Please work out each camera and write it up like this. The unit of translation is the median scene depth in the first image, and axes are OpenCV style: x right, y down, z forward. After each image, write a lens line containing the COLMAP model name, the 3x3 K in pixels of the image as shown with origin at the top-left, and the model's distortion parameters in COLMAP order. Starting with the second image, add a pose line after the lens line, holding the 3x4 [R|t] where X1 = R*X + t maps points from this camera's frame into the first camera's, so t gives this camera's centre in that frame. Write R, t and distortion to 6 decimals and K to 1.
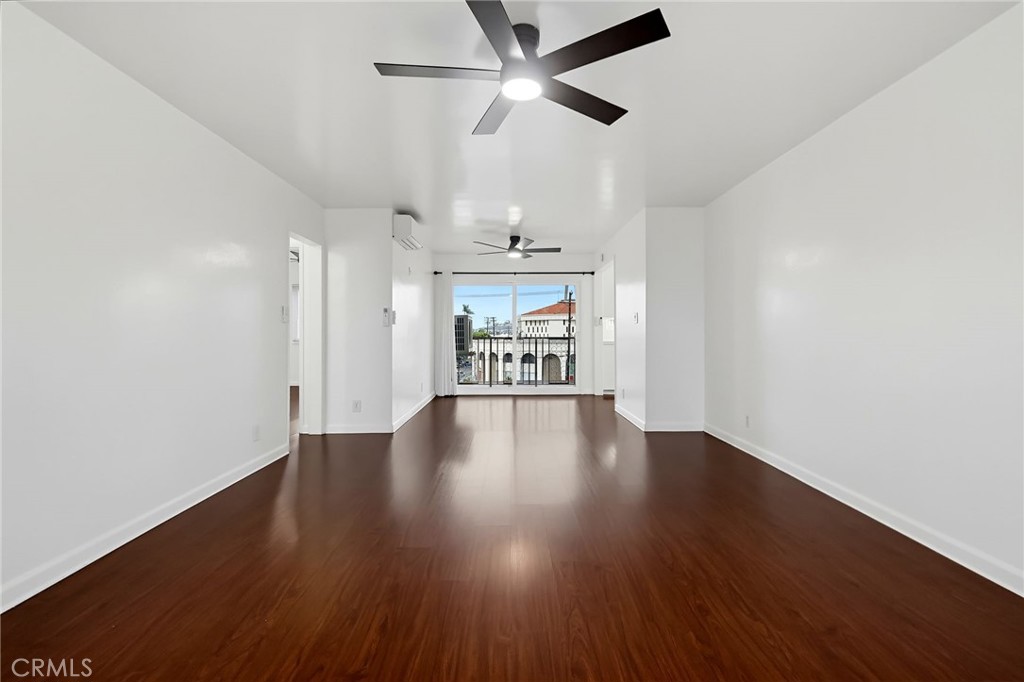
lens RADIAL K [[477.9, 0, 513.6], [0, 477.9, 335.4], [0, 0, 1]] dist [-0.002596, 0.000349]
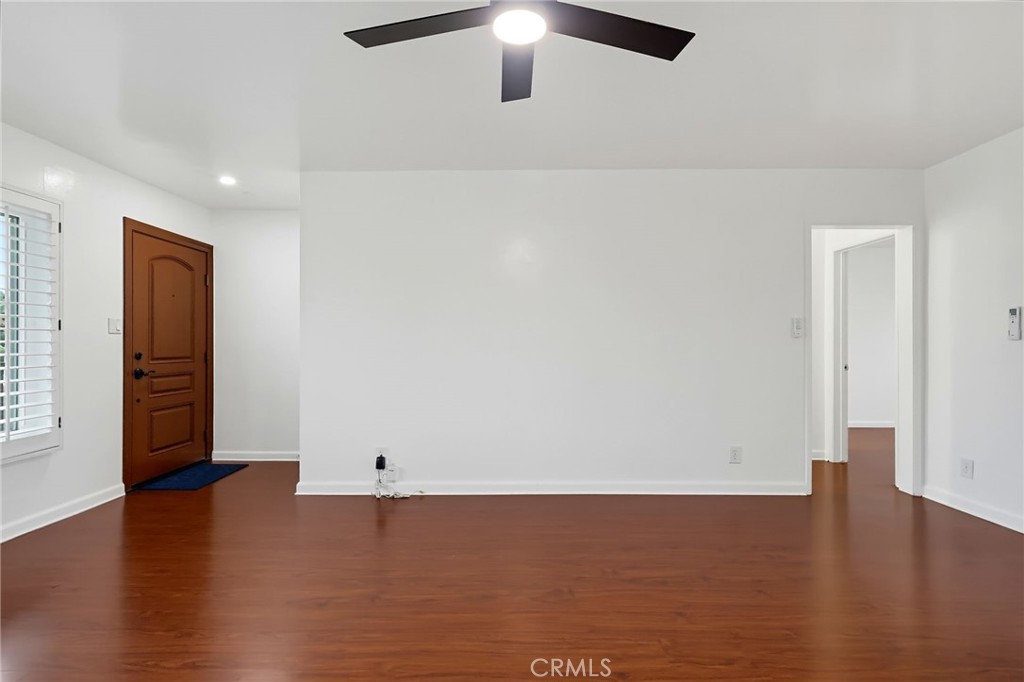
lens RADIAL K [[485.0, 0, 507.9], [0, 485.0, 344.9], [0, 0, 1]] dist [0.007465, -0.000982]
pose [[-0.024378, 0.002803, -0.999699, 0.210326], [-0.007171, 0.999970, 0.002978, -0.006644], [0.999677, 0.007241, -0.024358, 0.275004]]
